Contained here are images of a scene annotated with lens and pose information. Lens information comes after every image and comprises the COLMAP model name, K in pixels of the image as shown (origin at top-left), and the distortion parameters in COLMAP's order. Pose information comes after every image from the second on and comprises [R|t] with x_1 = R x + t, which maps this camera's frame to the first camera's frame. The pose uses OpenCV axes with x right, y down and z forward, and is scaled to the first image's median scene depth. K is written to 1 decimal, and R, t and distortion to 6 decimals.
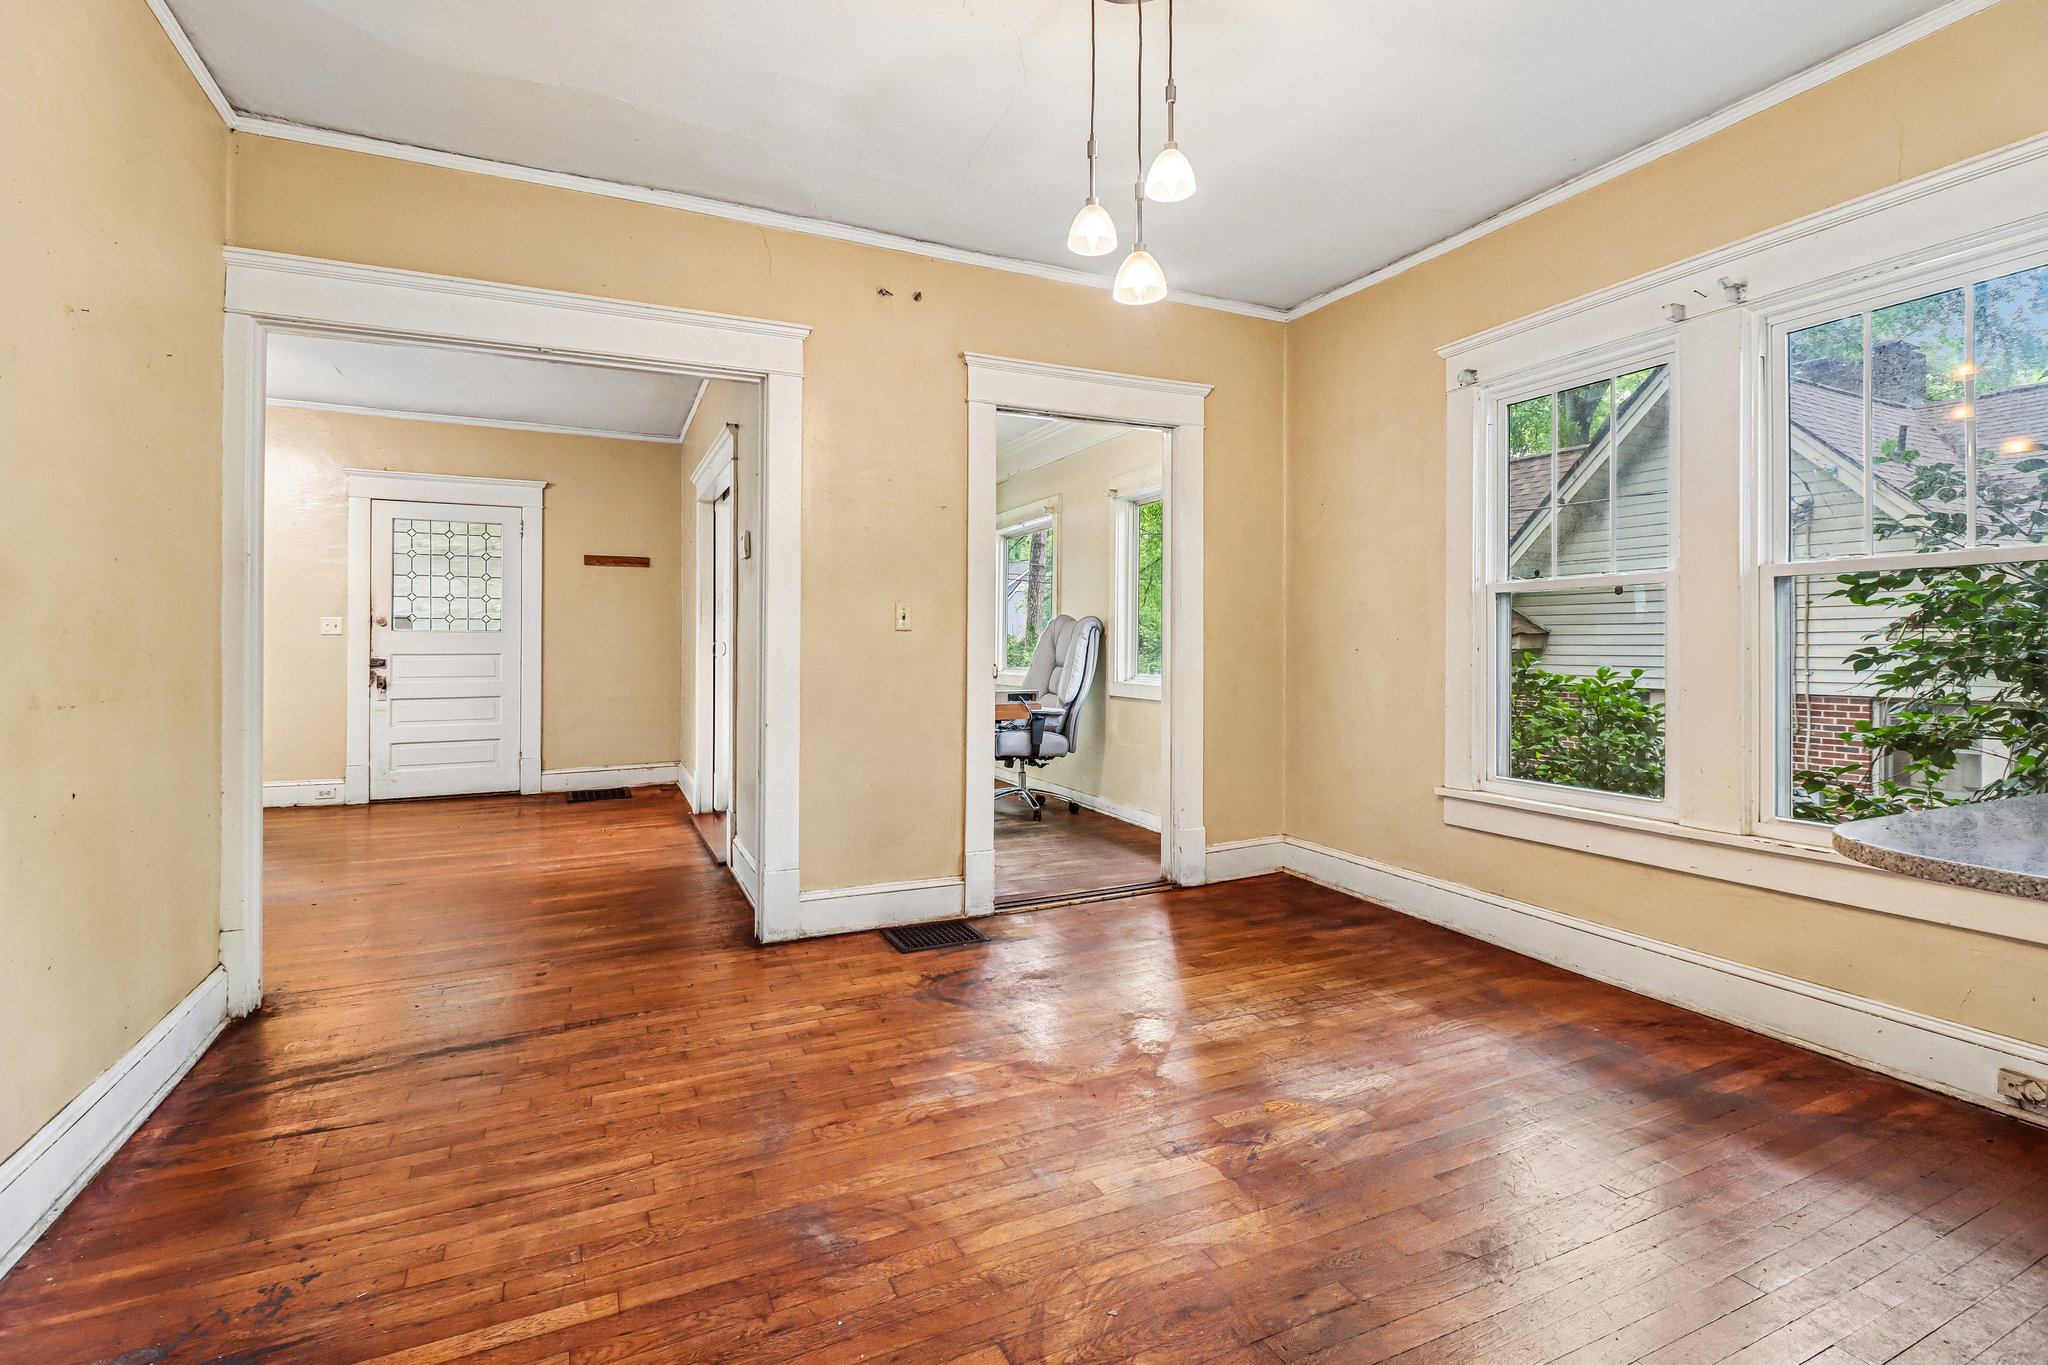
lens RADIAL K [[955.1, 0, 1022.0], [0, 955.1, 646.0], [0, 0, 1]] dist [0.011850, -0.009741]
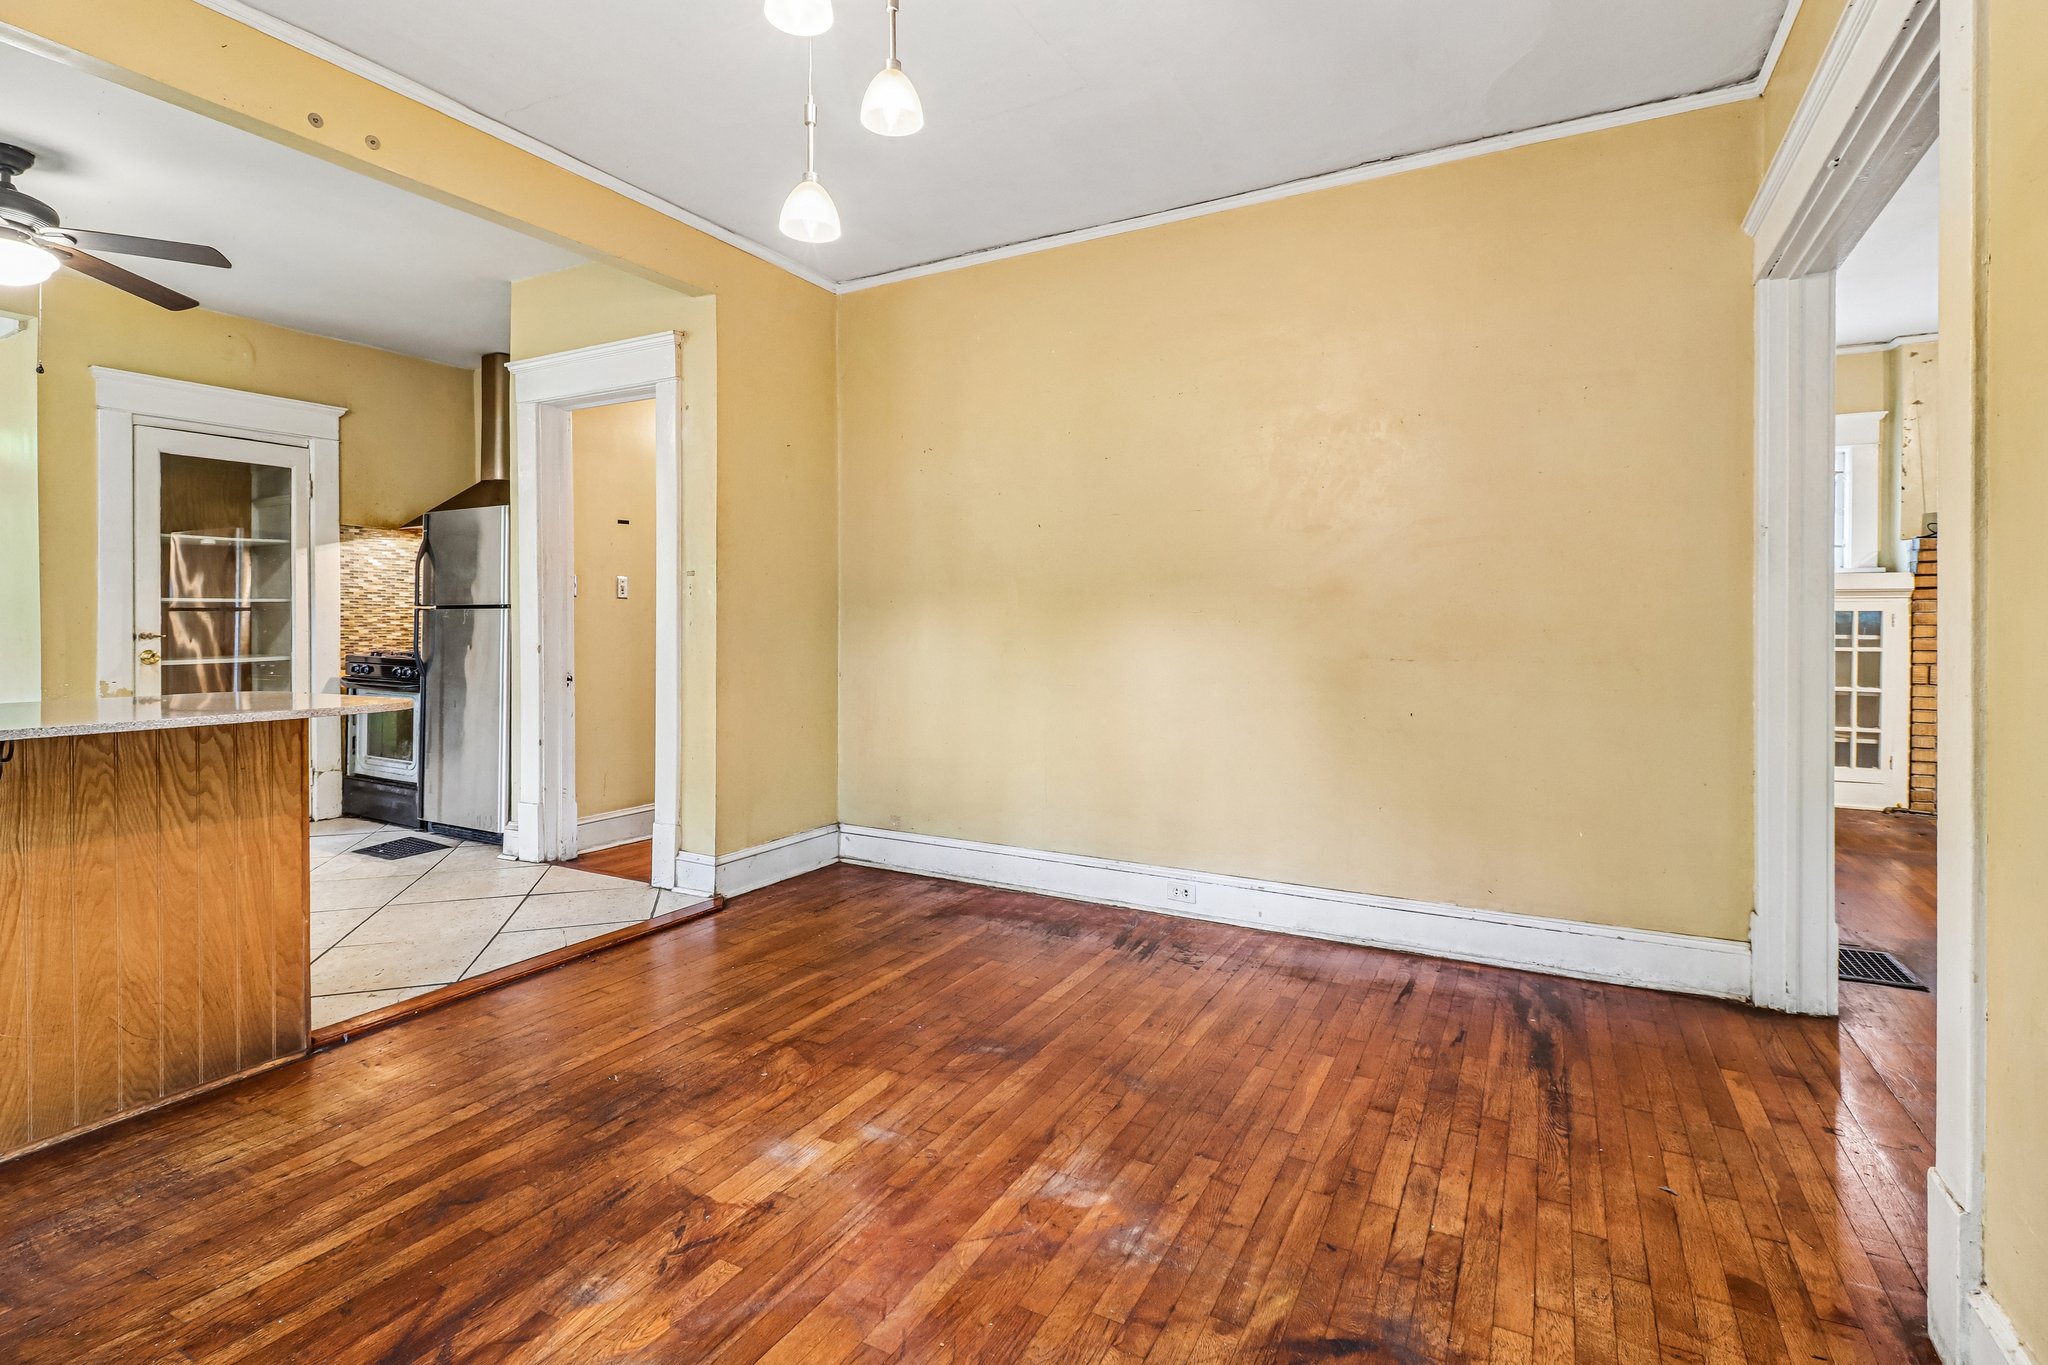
lens RADIAL K [[955.1, 0, 1011.9], [0, 955.1, 620.7], [0, 0, 1]] dist [0.011850, -0.009741]
pose [[-0.810258, -0.000546, -0.586073, 0.387031], [0.001519, 0.999994, -0.003032, 0.001871], [0.586071, -0.003347, -0.810253, 1.442169]]
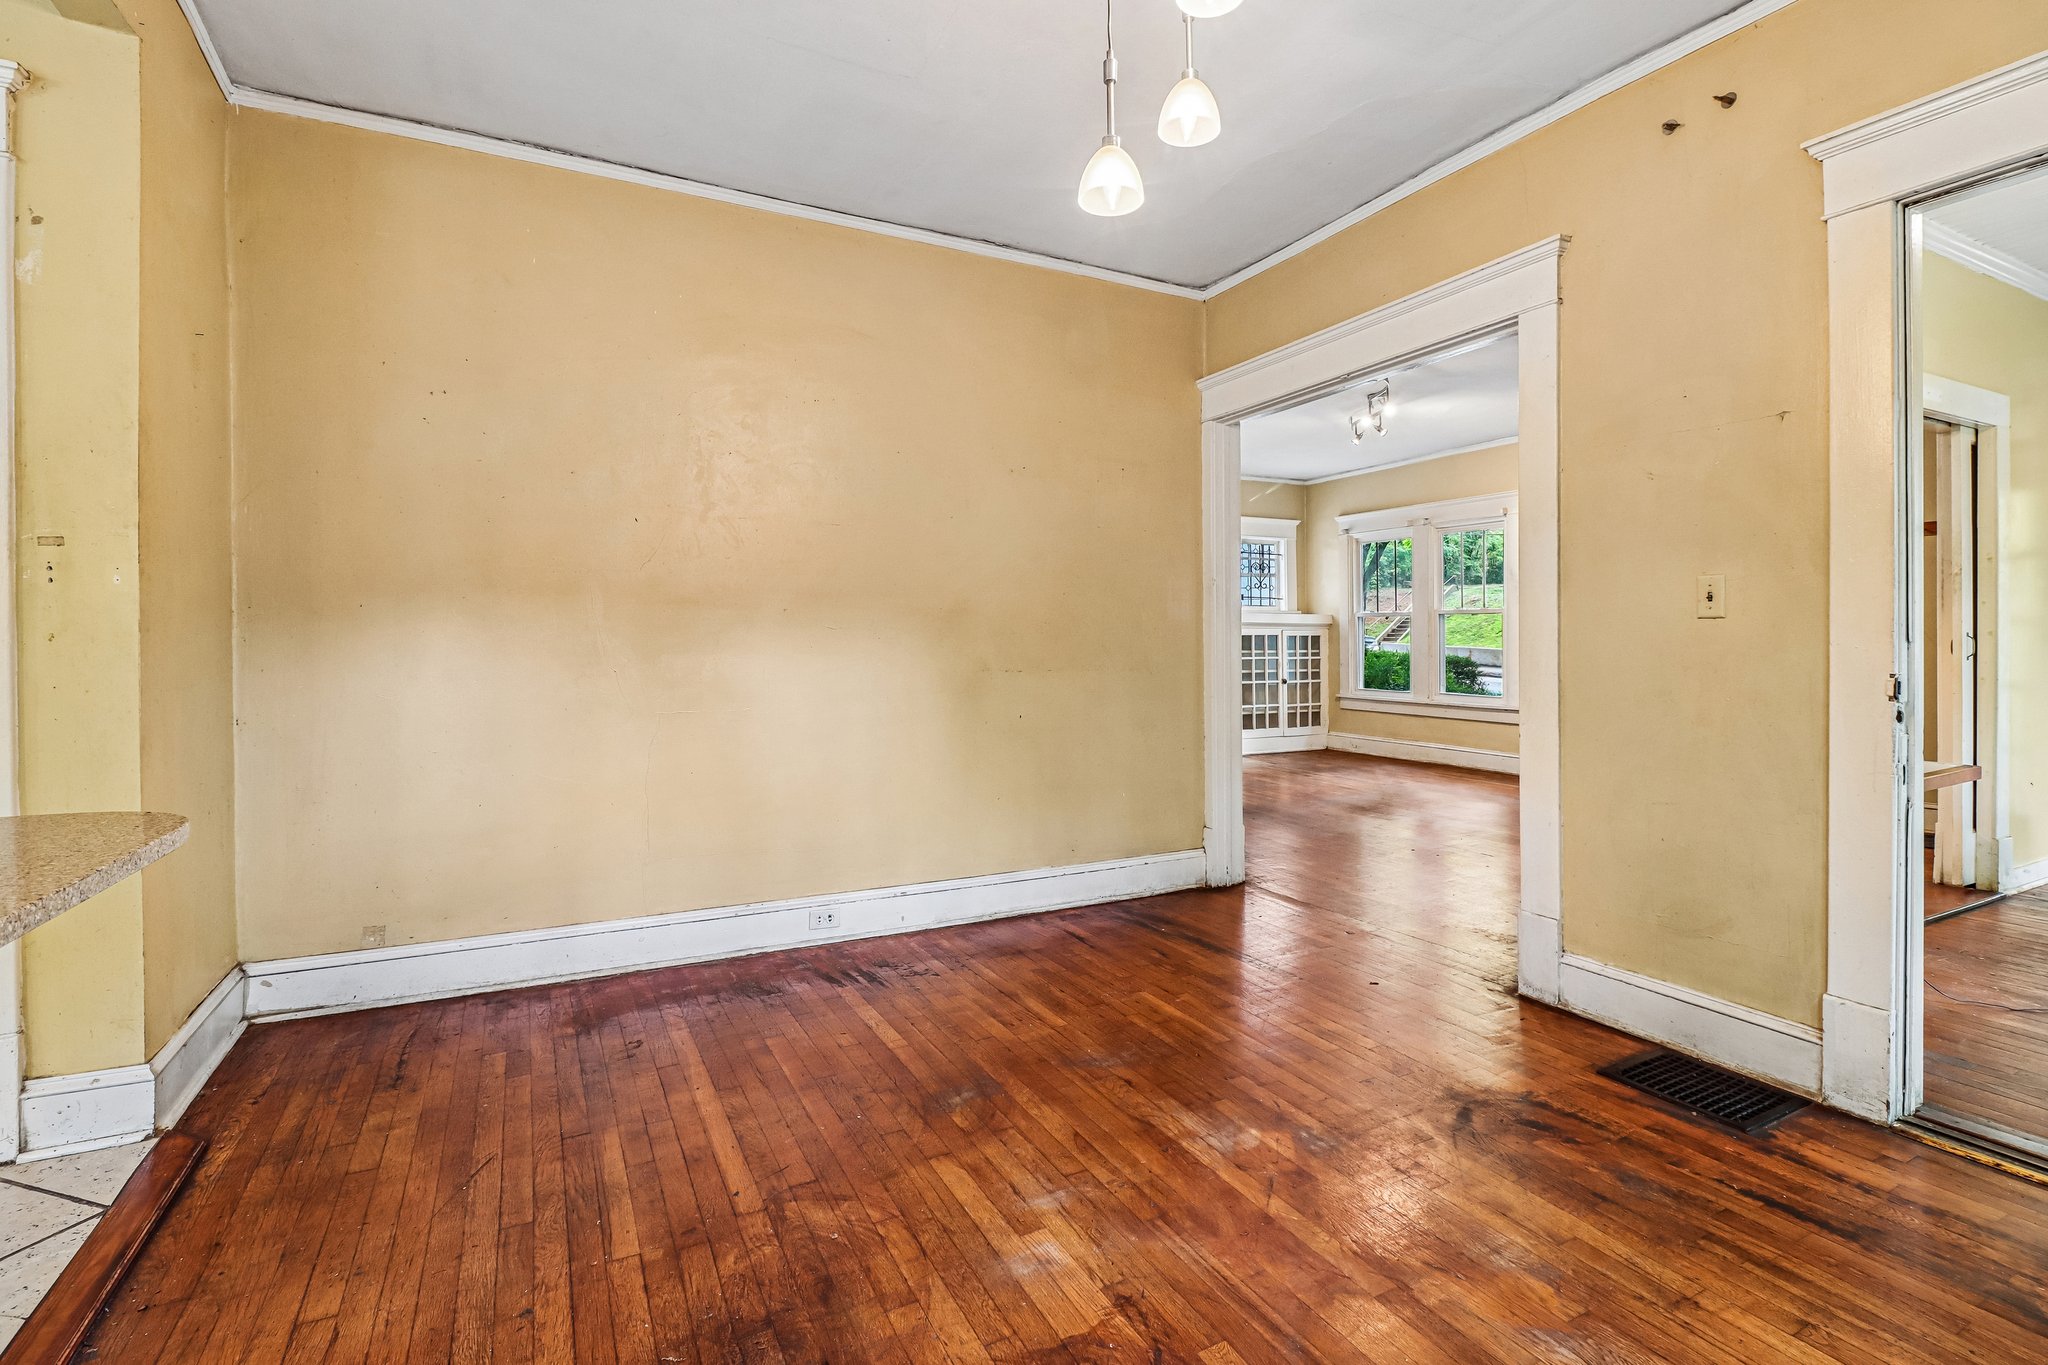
lens RADIAL K [[955.1, 0, 1034.5], [0, 955.1, 645.6], [0, 0, 1]] dist [0.011850, -0.009741]
pose [[0.040941, 0.004714, -0.999150, 0.725942], [-0.001088, 0.999988, 0.004673, 0.001284], [0.999161, 0.000896, 0.040946, 0.706948]]
